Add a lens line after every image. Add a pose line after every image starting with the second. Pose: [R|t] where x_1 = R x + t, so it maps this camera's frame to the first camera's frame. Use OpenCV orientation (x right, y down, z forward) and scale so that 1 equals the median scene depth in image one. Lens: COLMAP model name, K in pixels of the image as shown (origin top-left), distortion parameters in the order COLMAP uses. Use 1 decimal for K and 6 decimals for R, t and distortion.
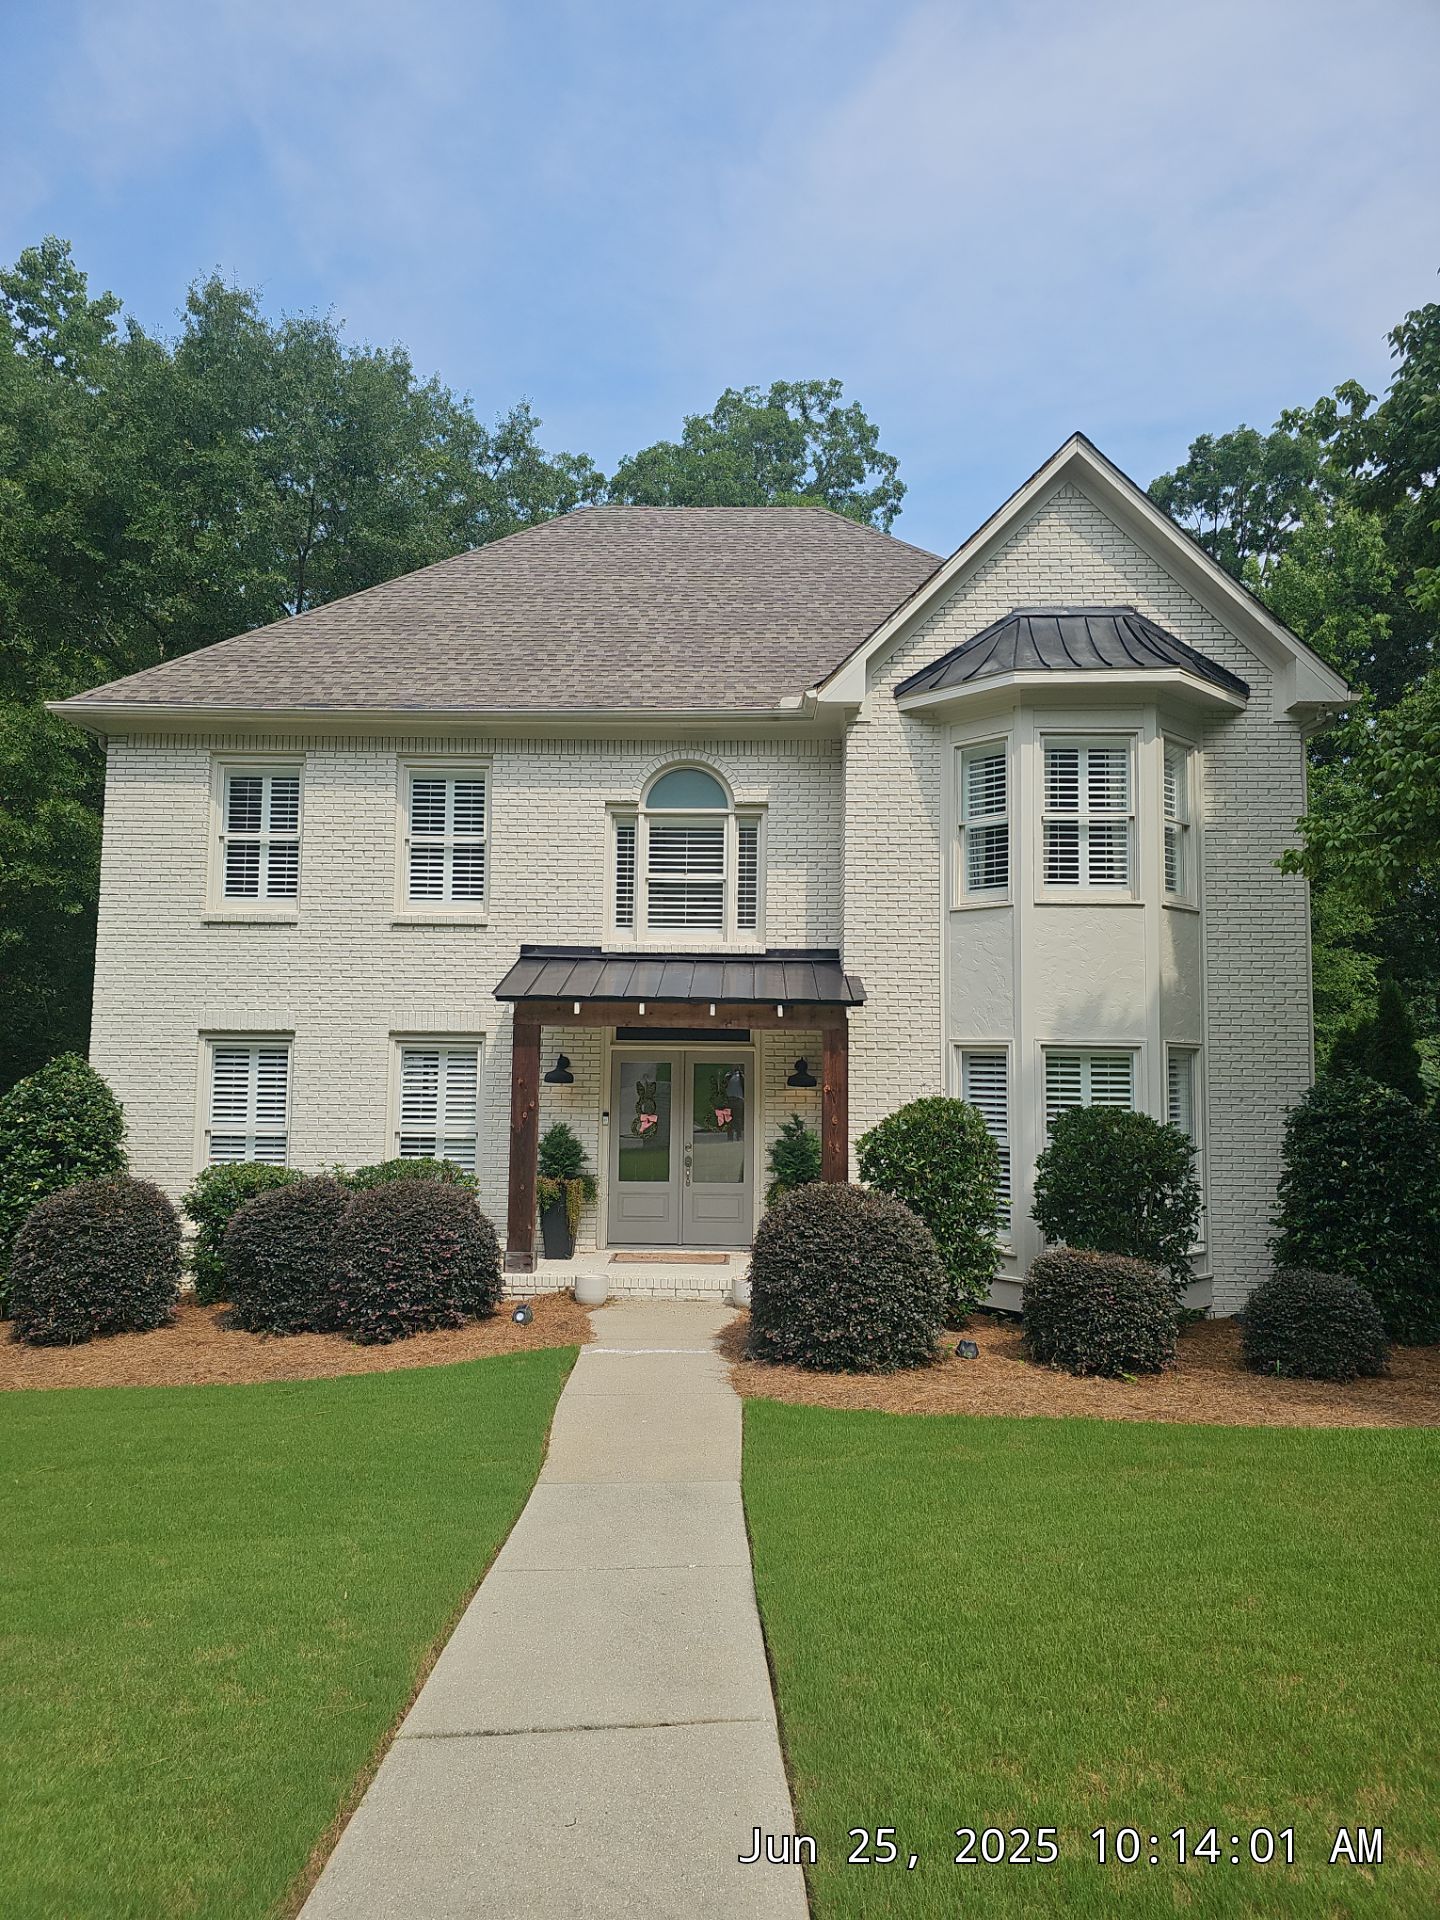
lens RADIAL K [[1218.5, 0, 705.1], [0, 1218.5, 961.0], [0, 0, 1]] dist [0.090311, -0.122868]
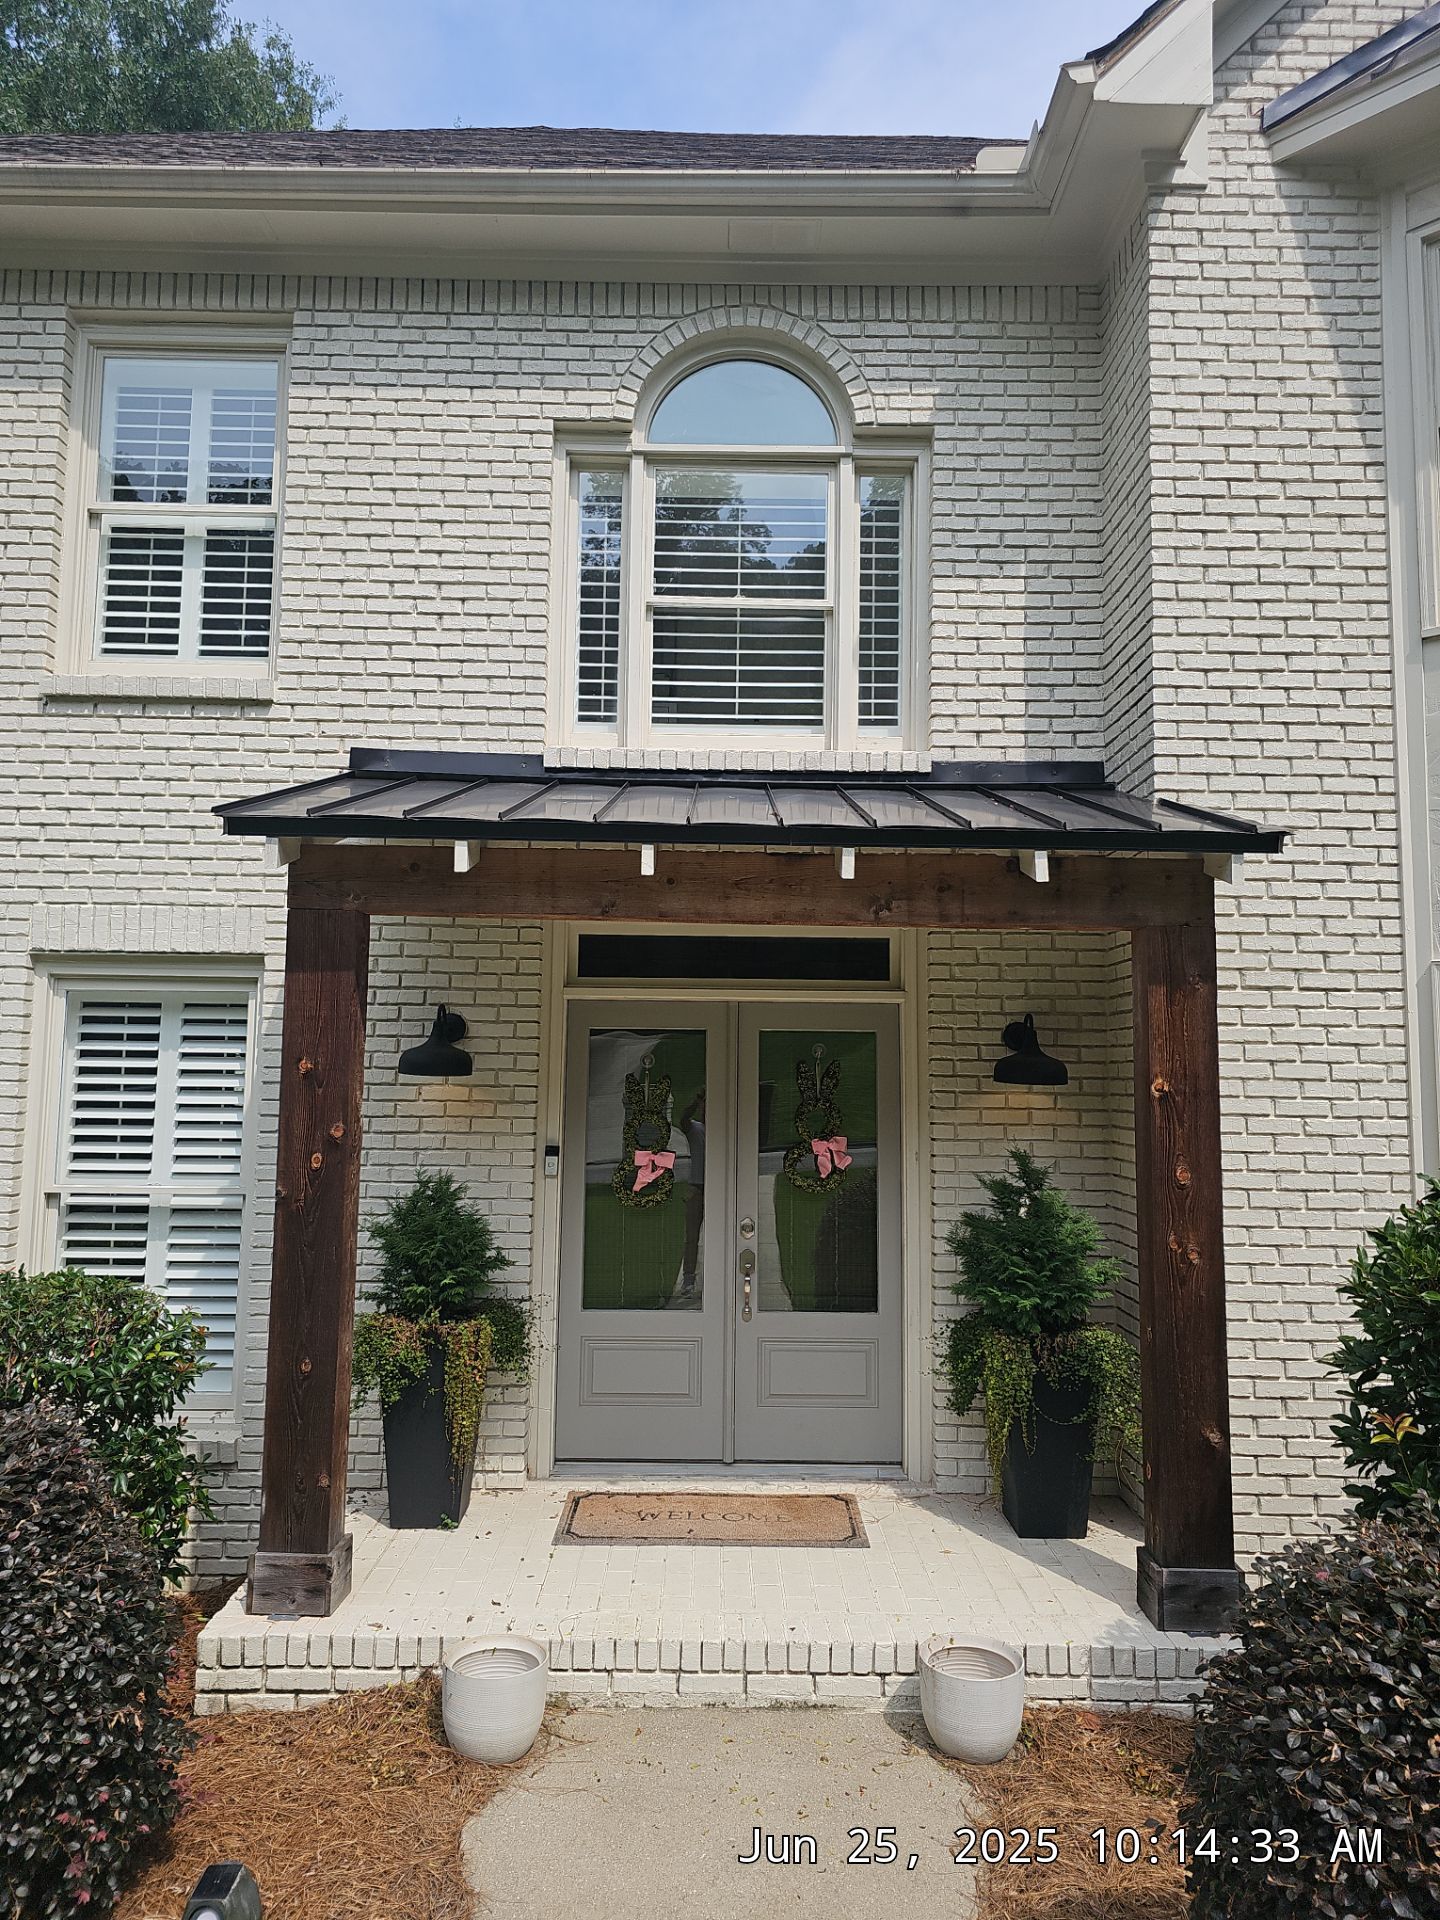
lens RADIAL K [[1263.6, 0, 720.0], [0, 1263.6, 960.0], [0, 0, 1]] dist [0.031380, -0.027843]
pose [[0.999487, 0.003355, 0.031849, -0.038779], [-0.003123, 0.999968, -0.007354, 0.064964], [-0.031873, 0.007250, 0.999466, 0.580136]]
